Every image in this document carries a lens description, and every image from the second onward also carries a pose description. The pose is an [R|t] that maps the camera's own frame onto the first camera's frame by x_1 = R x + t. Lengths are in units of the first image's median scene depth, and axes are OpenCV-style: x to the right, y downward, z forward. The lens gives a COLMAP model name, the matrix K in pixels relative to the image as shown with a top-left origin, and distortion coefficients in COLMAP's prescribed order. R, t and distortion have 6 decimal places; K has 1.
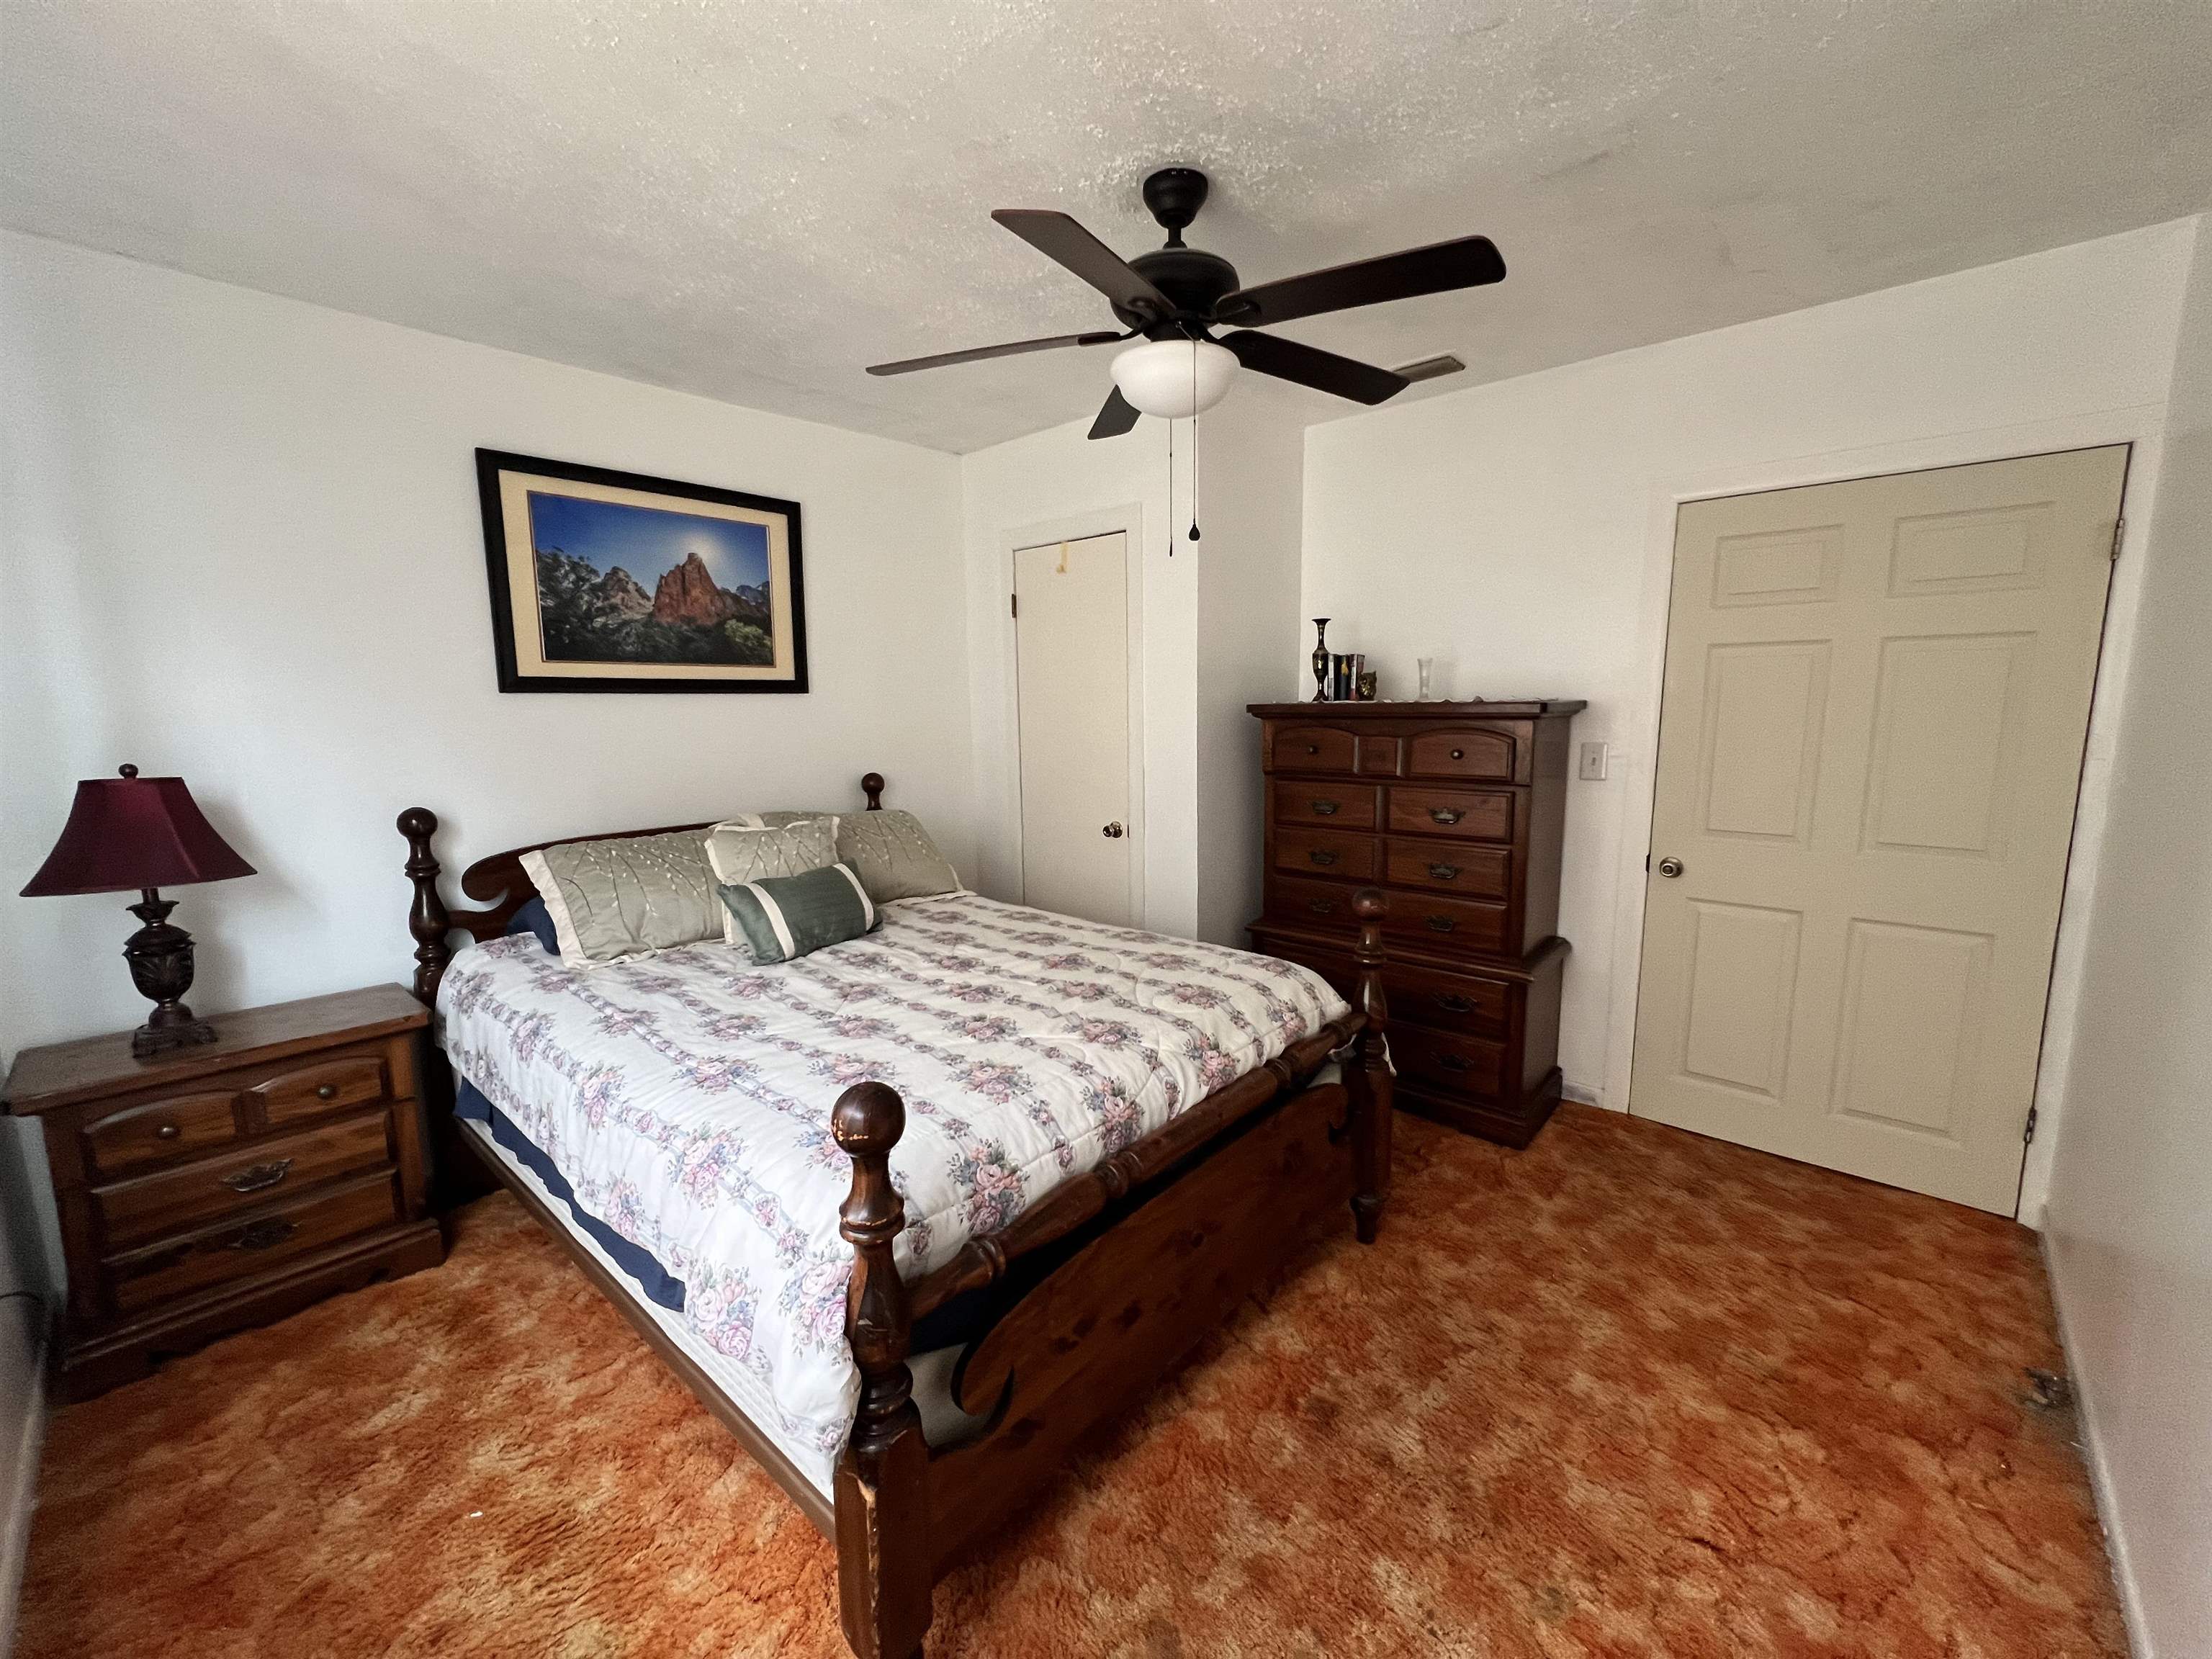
lens RADIAL K [[884.9, 0, 1105.7], [0, 884.9, 823.8], [0, 0, 1]] dist [0.000546, 0.000820]
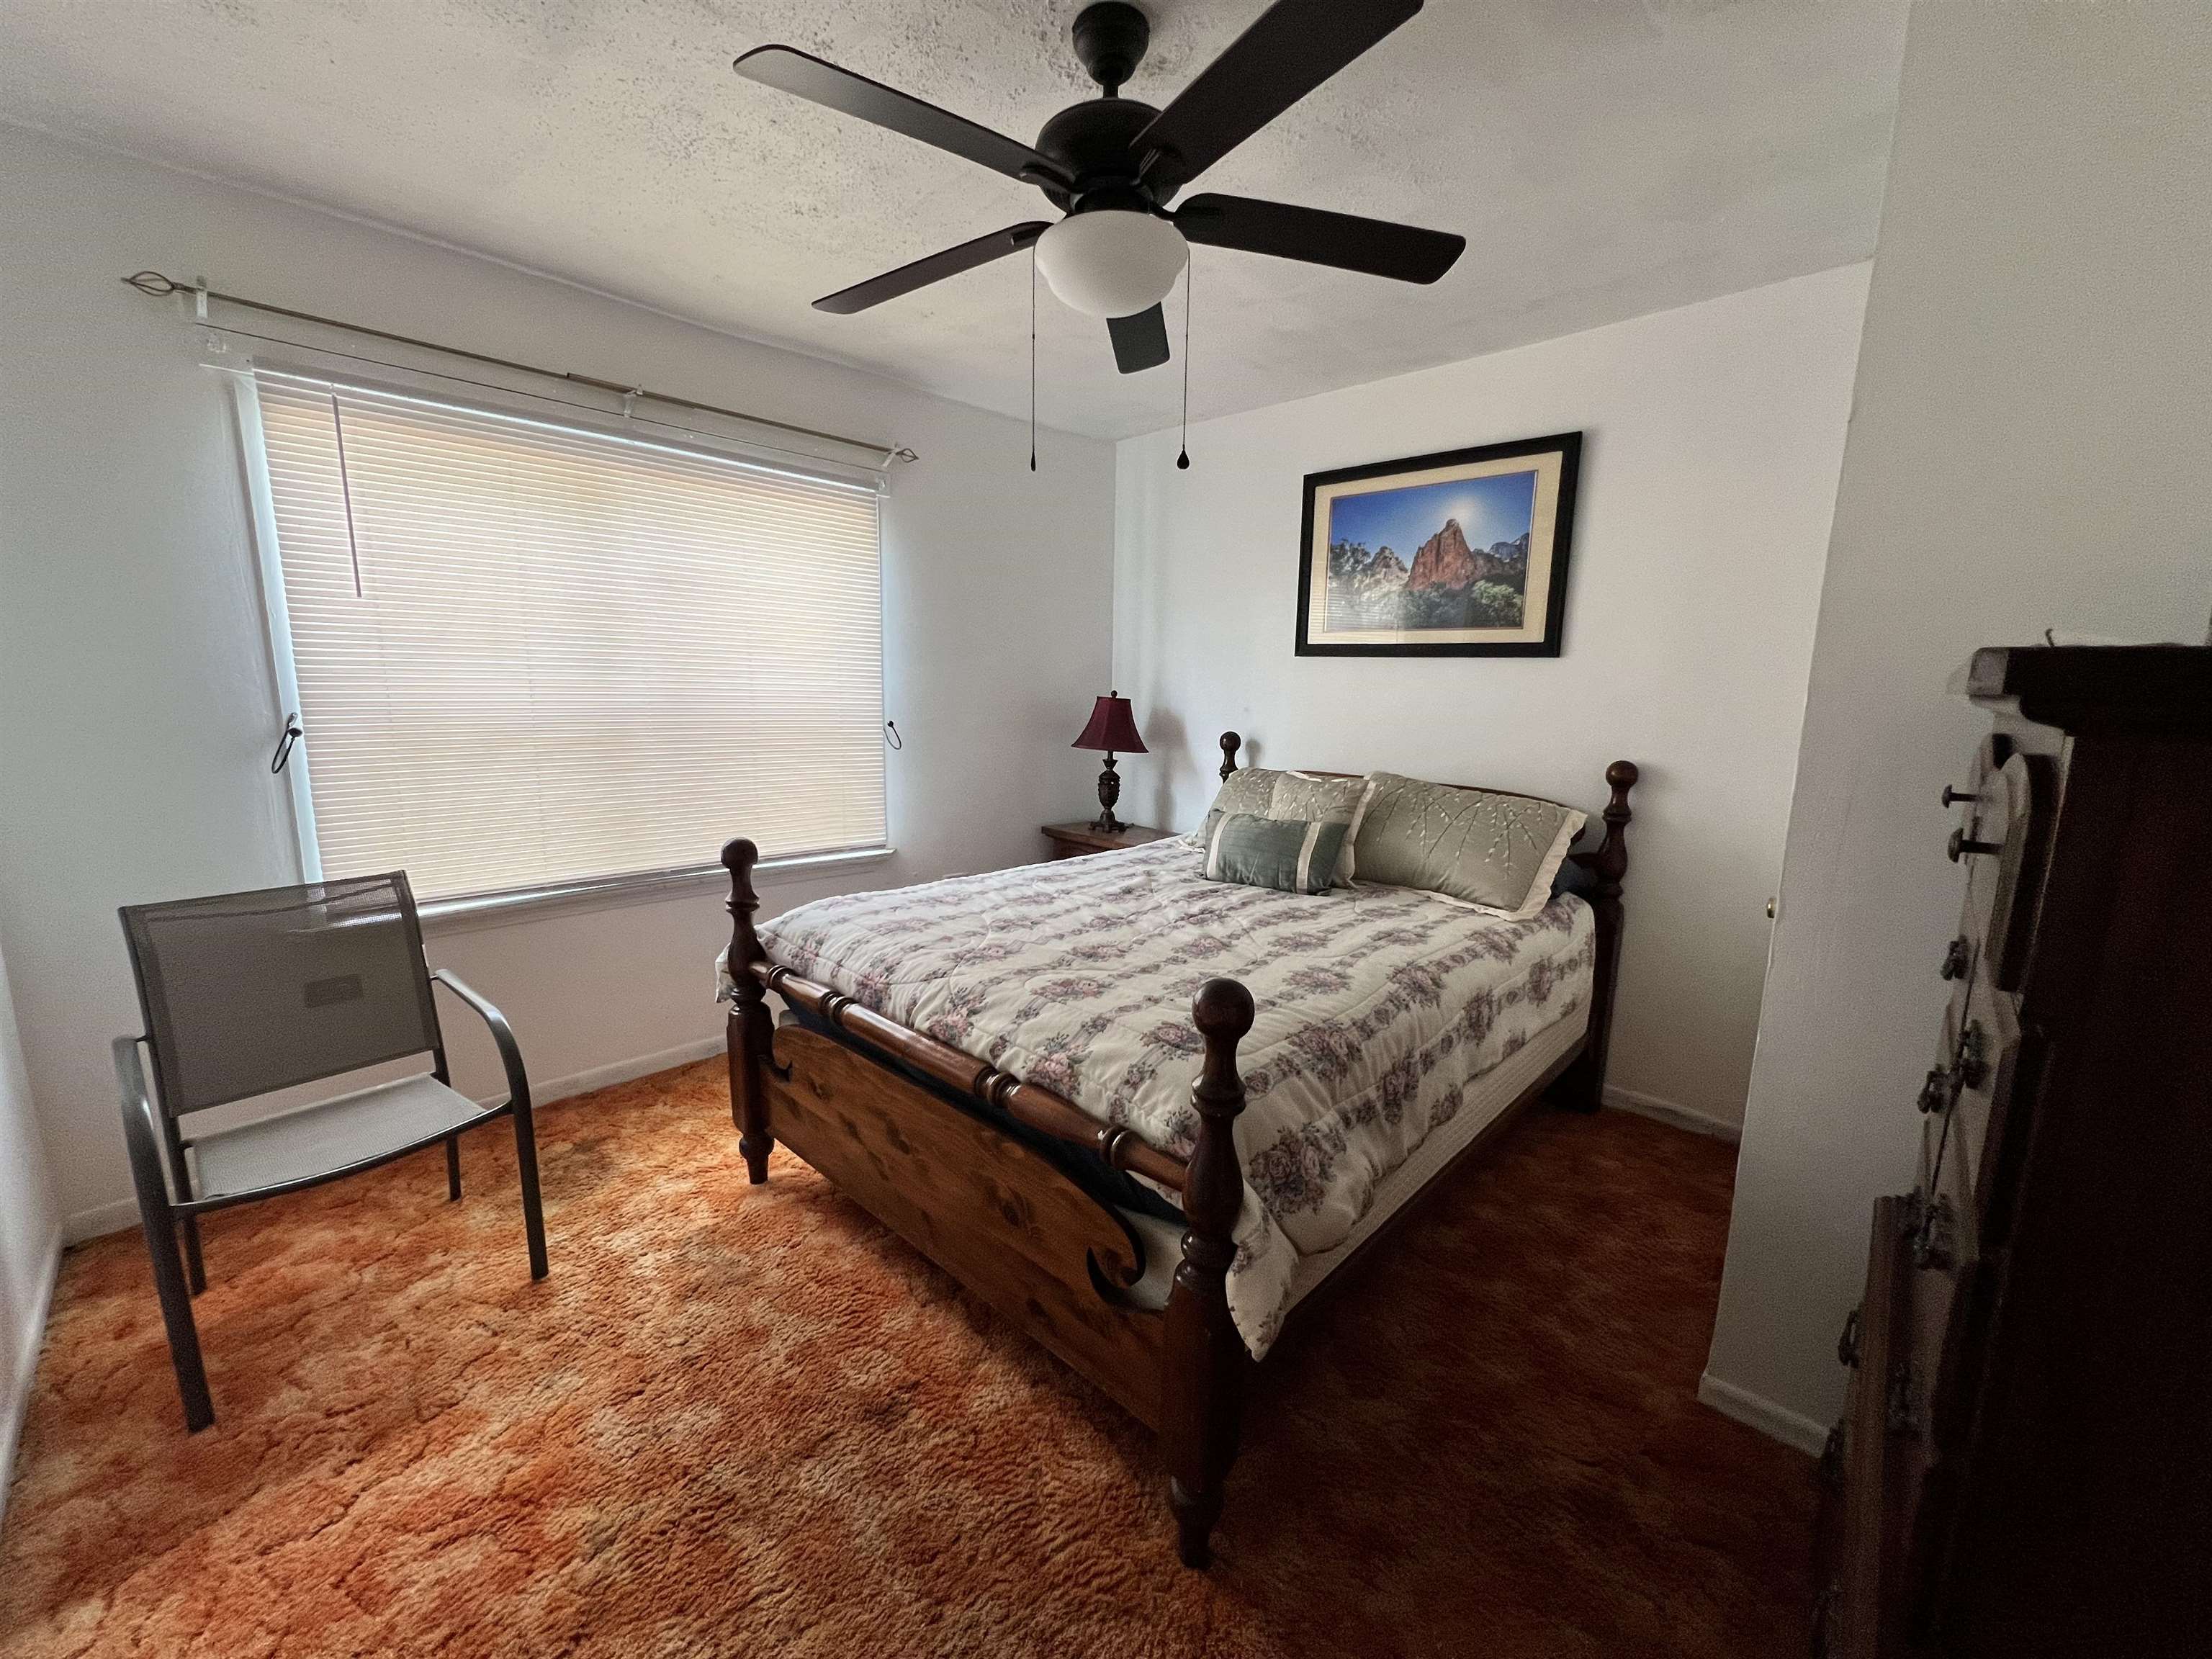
lens RADIAL K [[884.9, 0, 1107.7], [0, 884.9, 828.8], [0, 0, 1]] dist [0.000546, 0.000820]
pose [[-0.032010, 0.181374, -0.982893, 0.695166], [-0.159129, 0.969929, 0.184164, -0.094546], [0.986739, 0.162302, -0.002185, 0.753302]]
